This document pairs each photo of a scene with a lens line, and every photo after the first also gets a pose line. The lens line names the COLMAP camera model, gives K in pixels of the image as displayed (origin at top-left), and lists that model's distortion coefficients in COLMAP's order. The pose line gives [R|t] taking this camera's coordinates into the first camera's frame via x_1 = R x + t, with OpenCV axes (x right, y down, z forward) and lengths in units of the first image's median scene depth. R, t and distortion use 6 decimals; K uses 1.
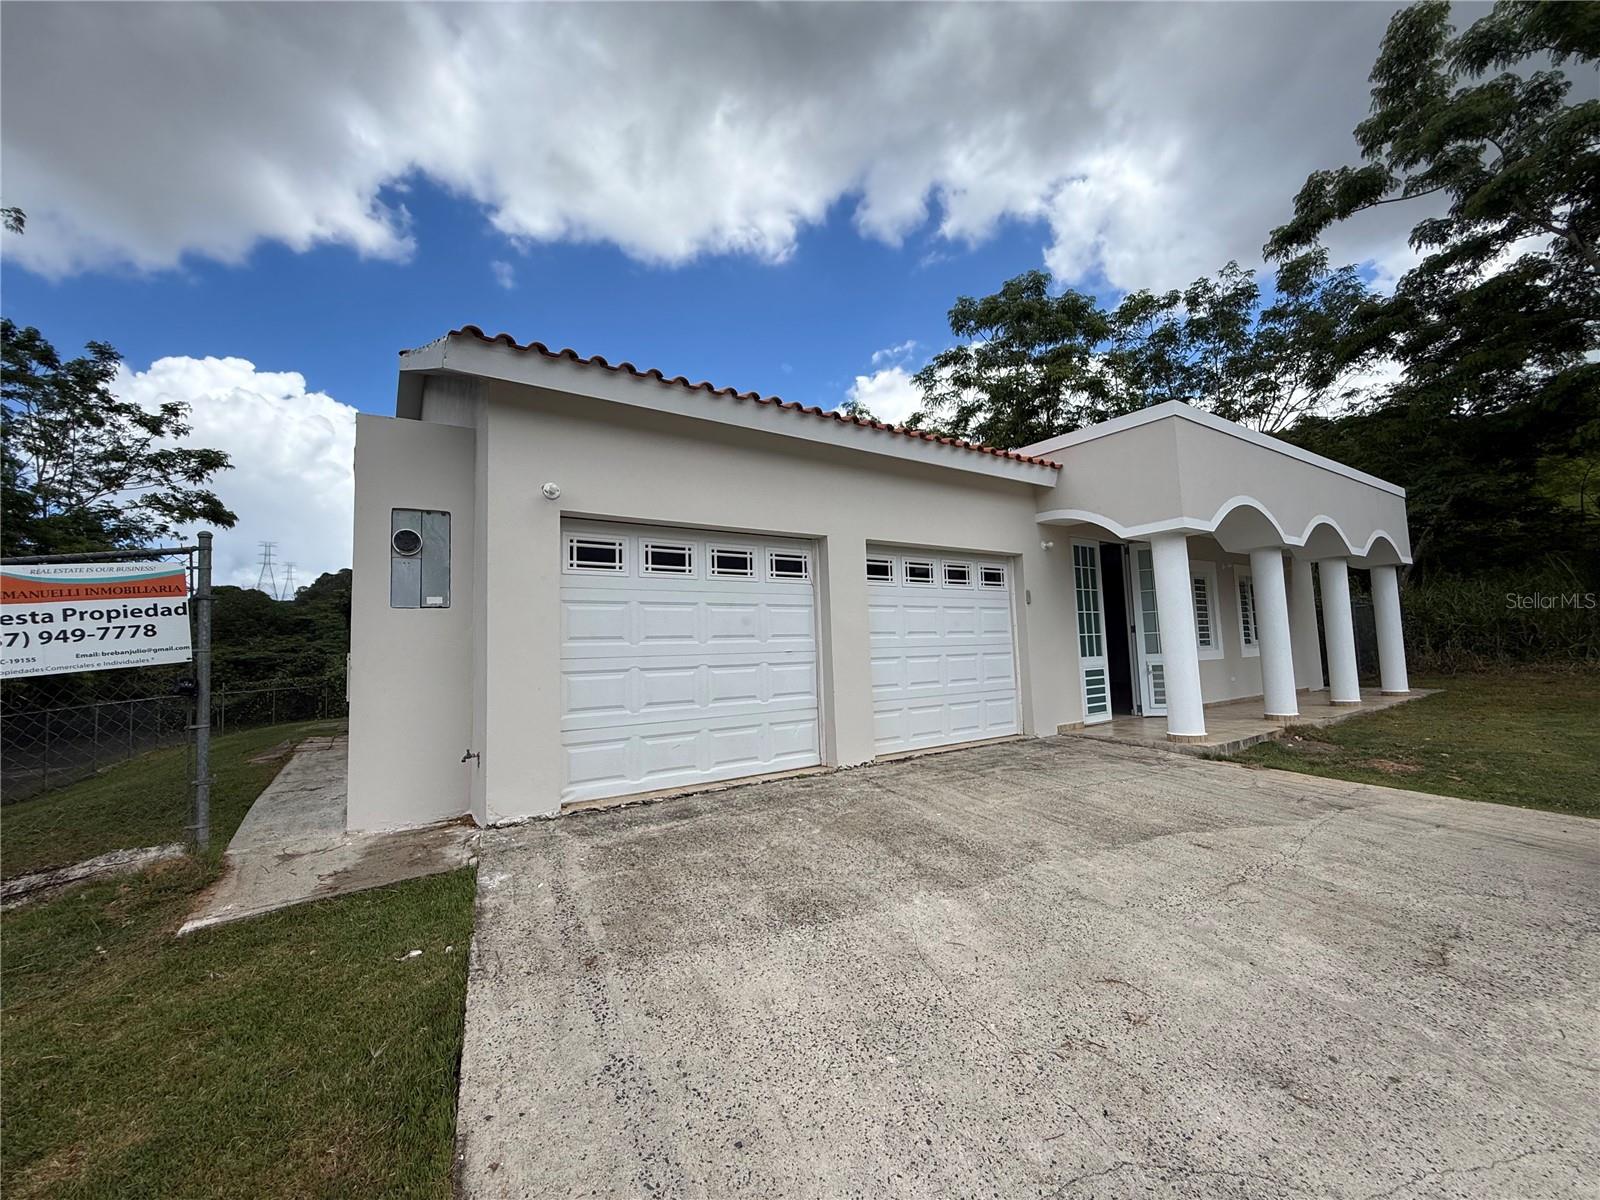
lens RADIAL K [[644.7, 0, 800.0], [0, 644.7, 600.0], [0, 0, 1]] dist [0.000347, 0.000230]
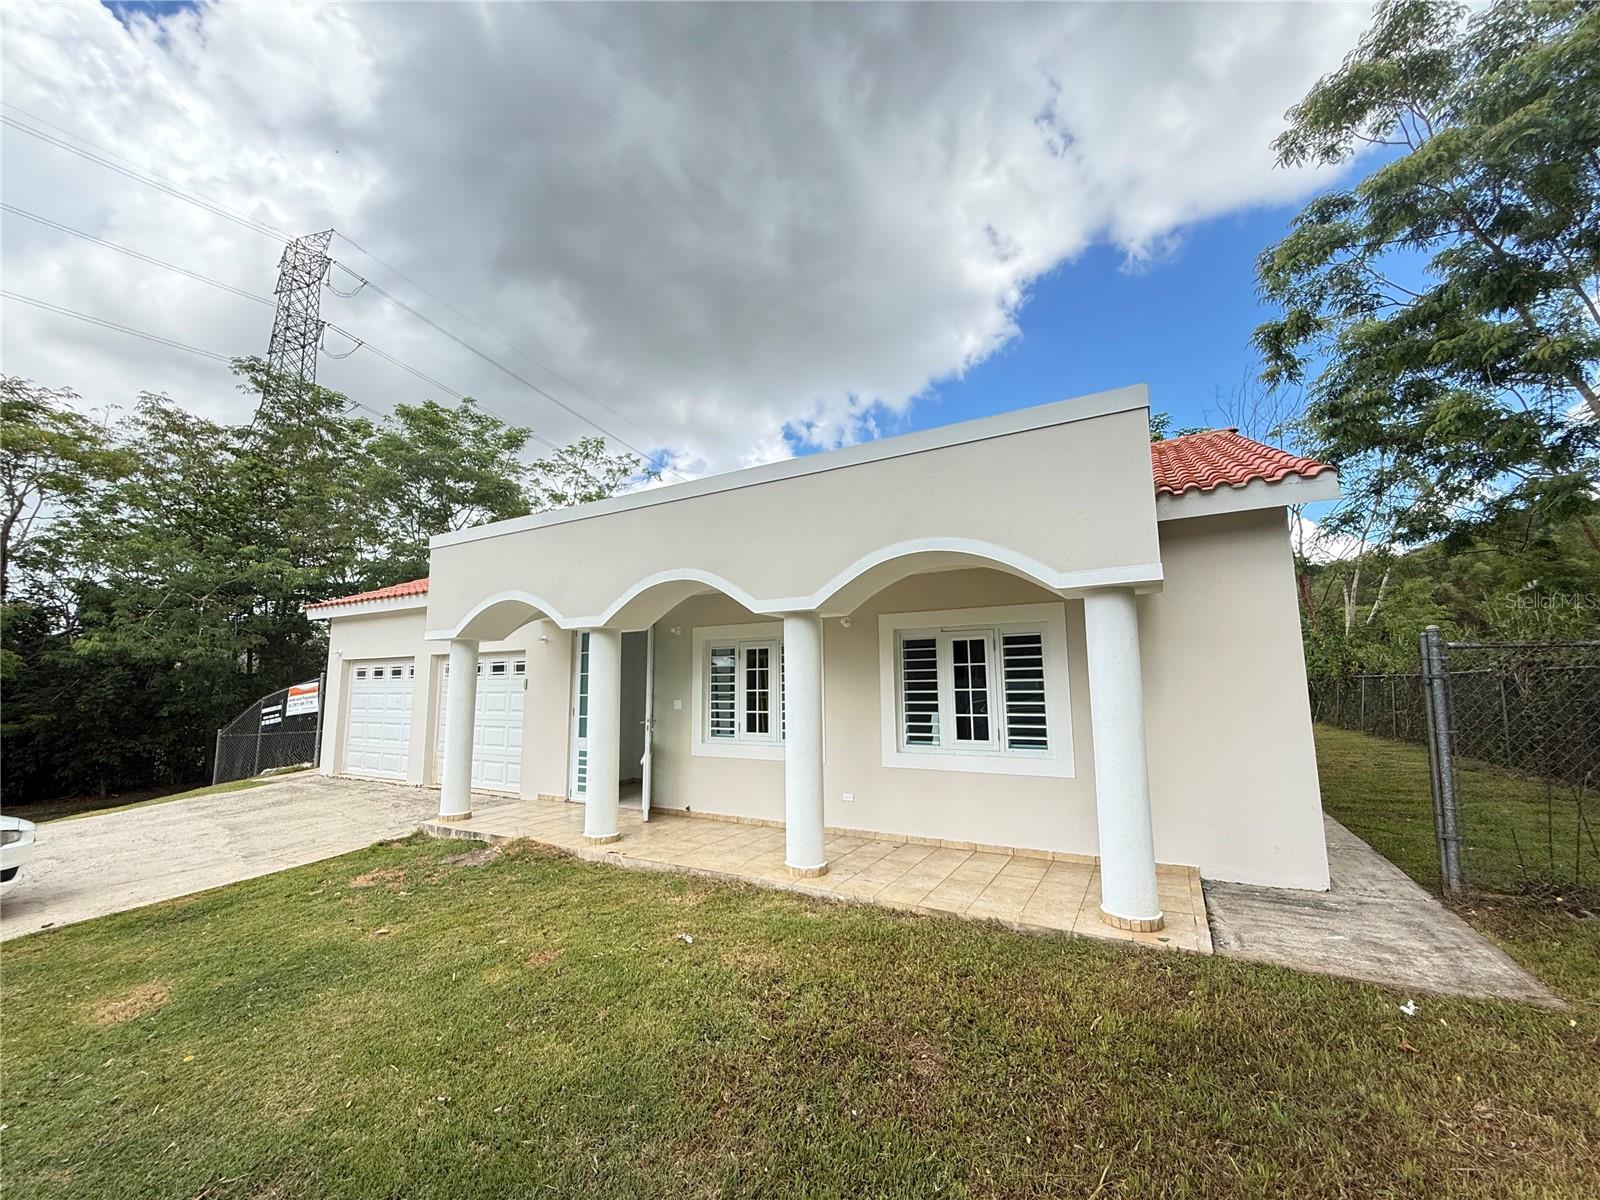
lens RADIAL K [[644.7, 0, 800.0], [0, 644.7, 600.0], [0, 0, 1]] dist [0.000347, 0.000230]
pose [[0.452528, -0.088376, -0.887360, 0.818156], [0.063757, 0.995737, -0.066656, -0.022815], [0.889468, -0.026411, 0.456233, 0.437677]]
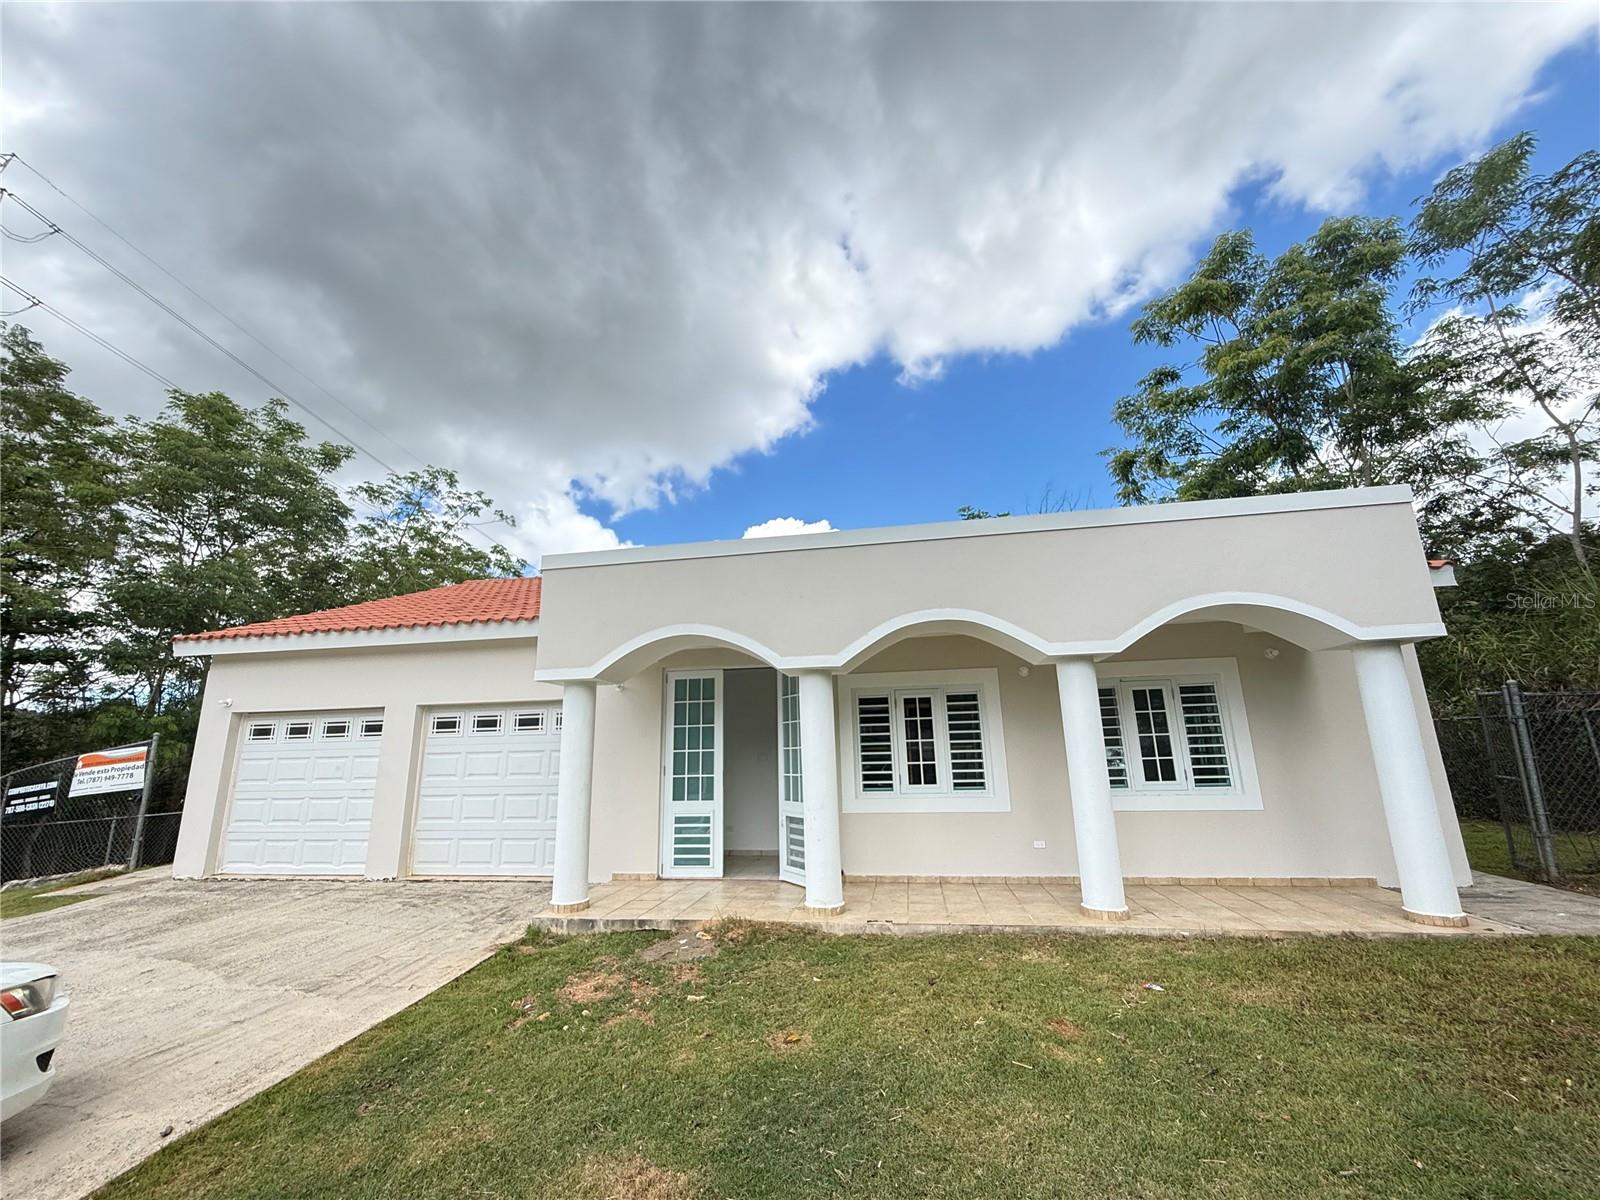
lens RADIAL K [[645.7, 0, 800.0], [0, 645.7, 600.0], [0, 0, 1]] dist [-0.000178, 0.000473]
pose [[0.720348, -0.140495, -0.679235, 0.647061], [0.057141, 0.987963, -0.143753, -0.028348], [0.691255, 0.064740, 0.719705, 0.225679]]
